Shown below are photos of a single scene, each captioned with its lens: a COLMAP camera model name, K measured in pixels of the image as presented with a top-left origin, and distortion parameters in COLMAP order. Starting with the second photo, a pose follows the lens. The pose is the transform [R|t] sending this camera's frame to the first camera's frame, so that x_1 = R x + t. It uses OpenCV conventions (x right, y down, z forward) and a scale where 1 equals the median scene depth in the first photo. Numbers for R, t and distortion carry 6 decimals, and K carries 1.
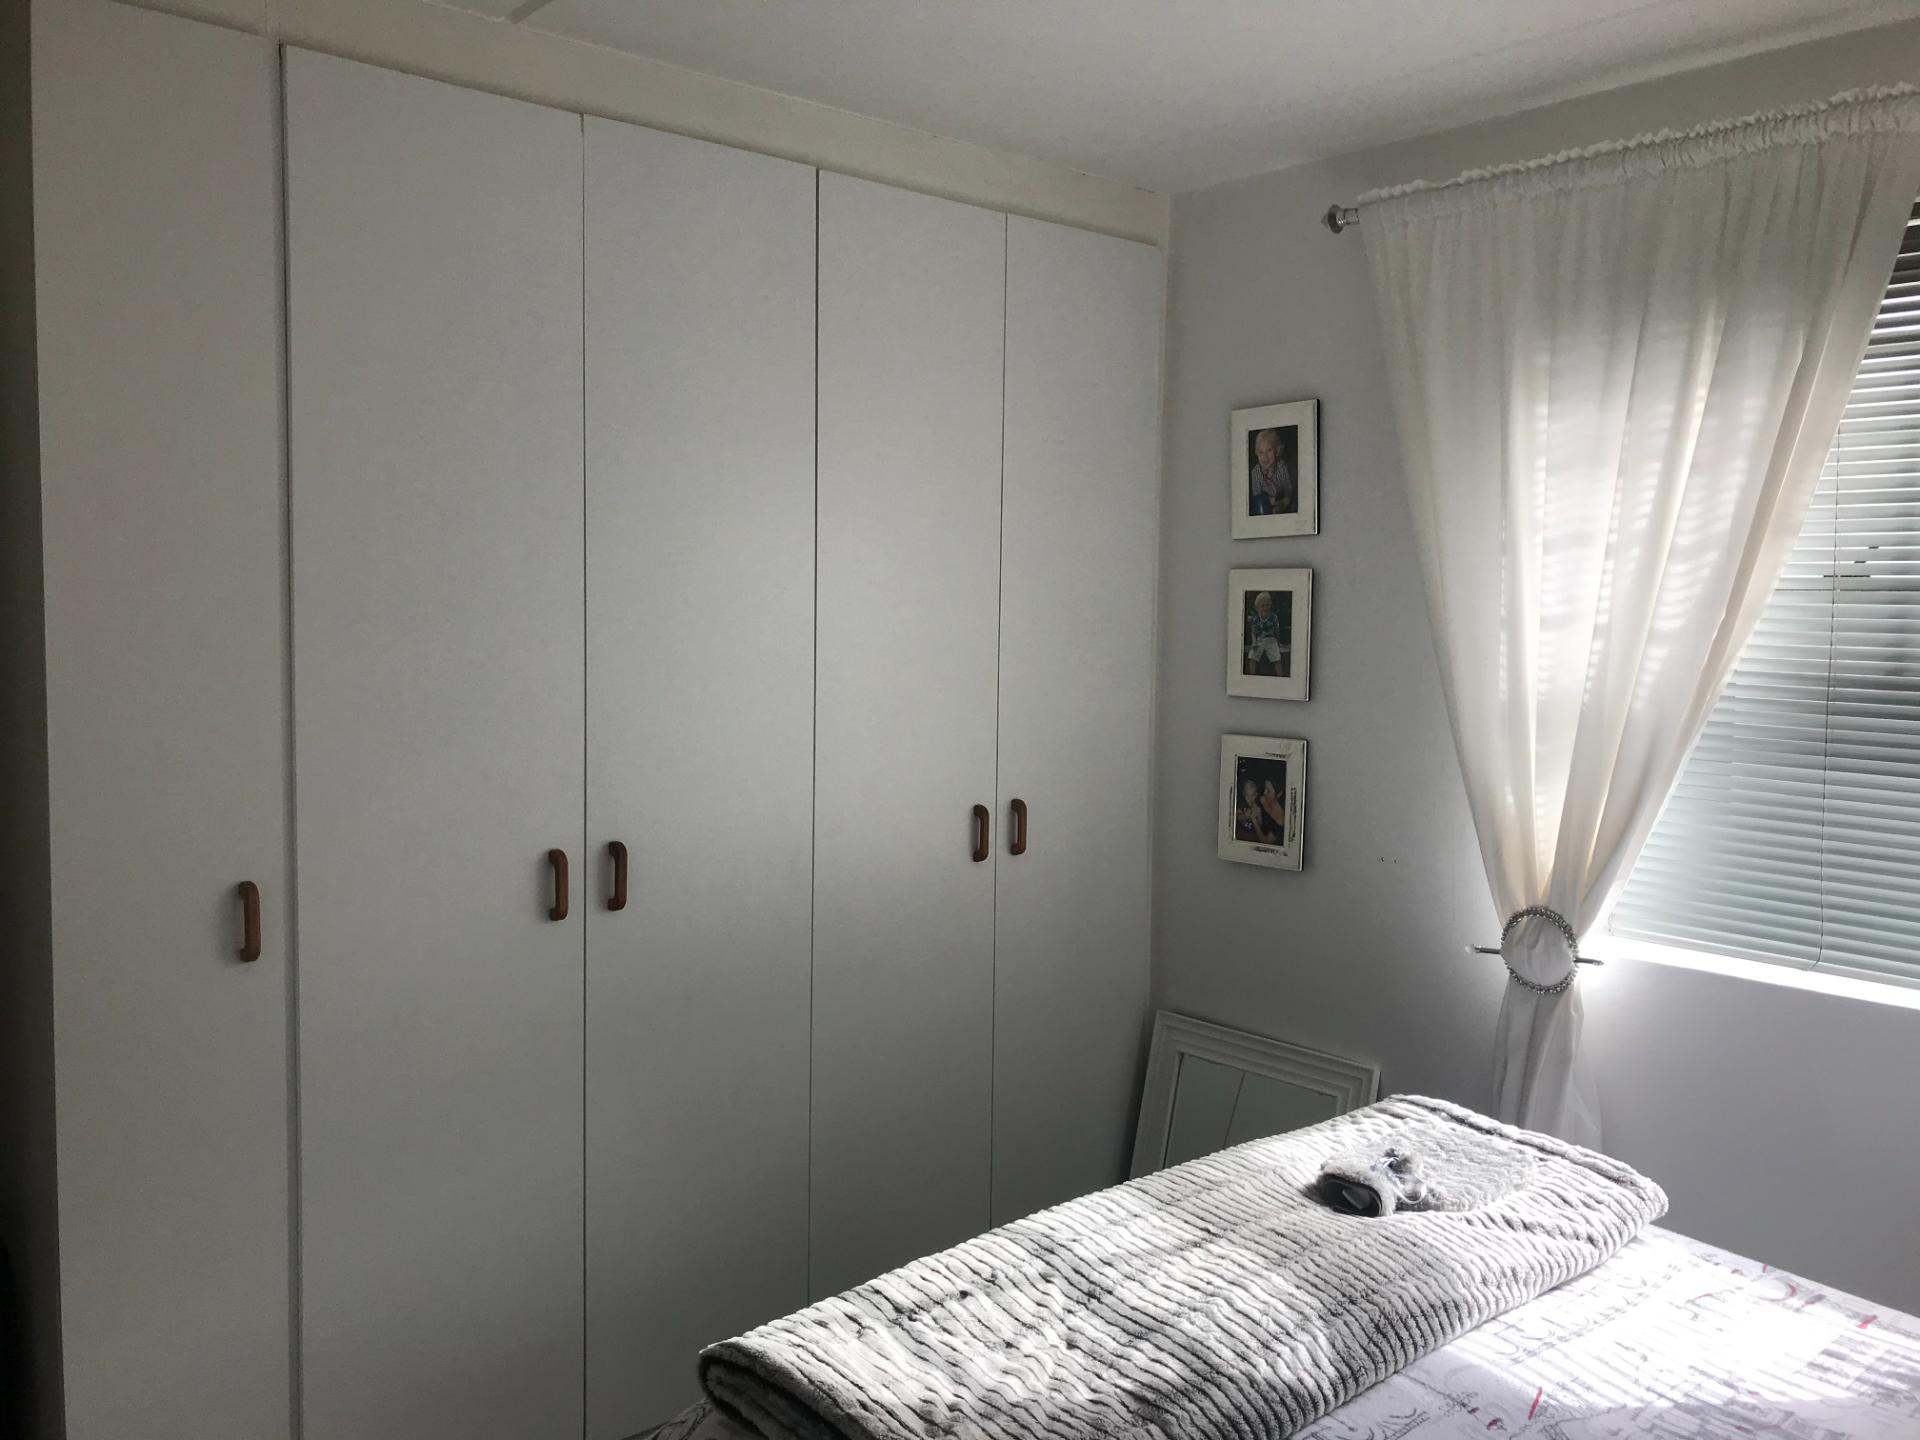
lens RADIAL K [[1565.9, 0, 952.8], [0, 1565.9, 713.1], [0, 0, 1]] dist [0.019083, -0.017702]
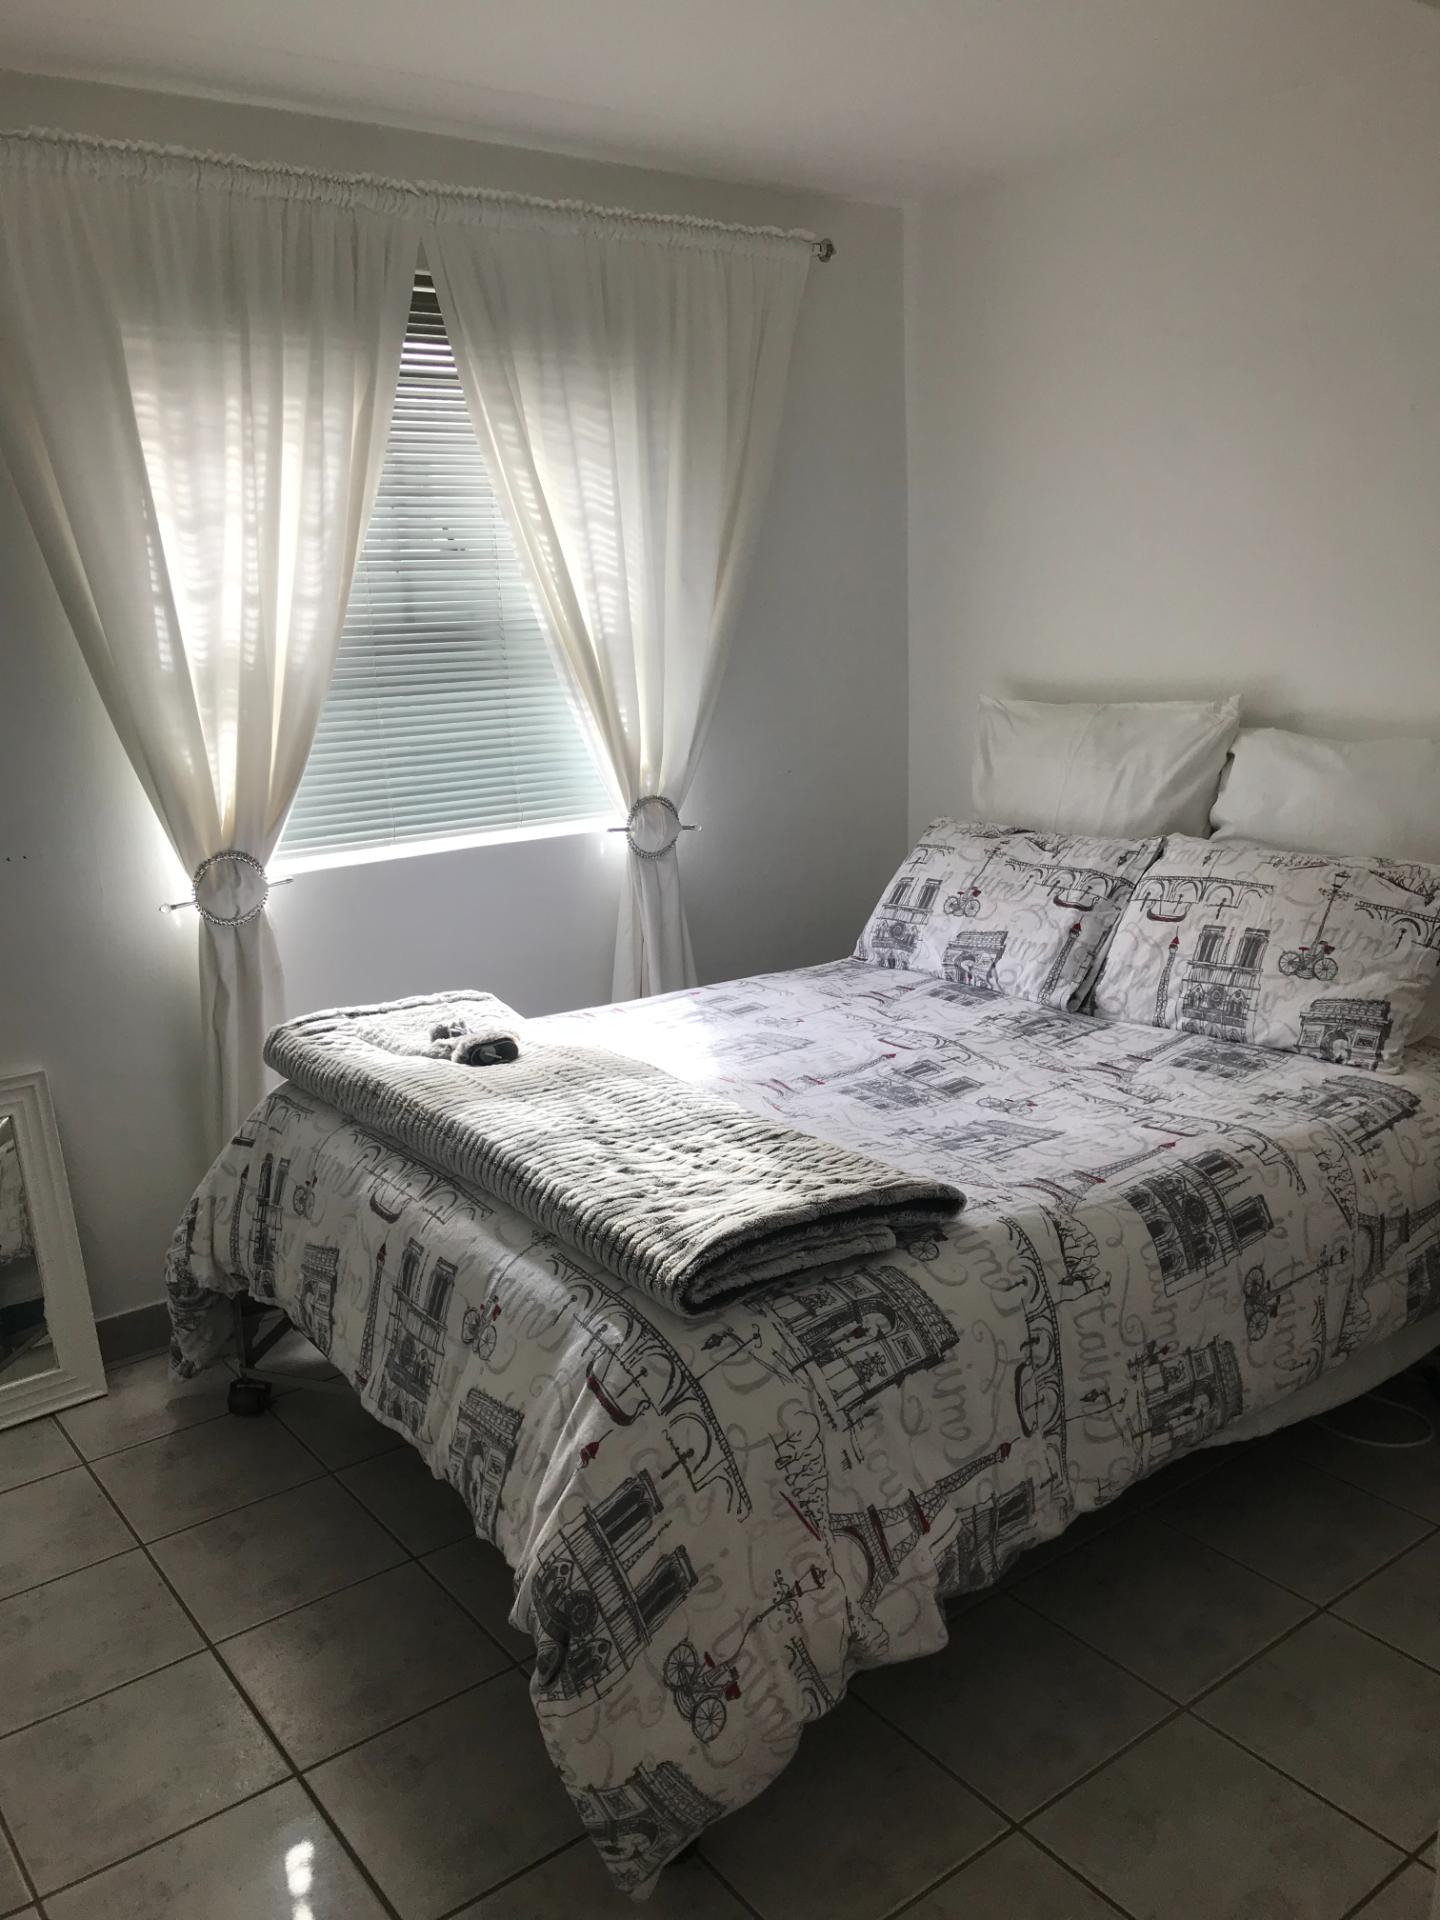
lens RADIAL K [[1565.9, 0, 711.6], [0, 1565.9, 959.5], [0, 0, 1]] dist [0.019083, -0.017702]
pose [[0.069614, -0.246133, 0.966733, -0.786802], [0.113918, 0.964706, 0.237413, -0.033934], [-0.991048, 0.093601, 0.095195, 0.597942]]
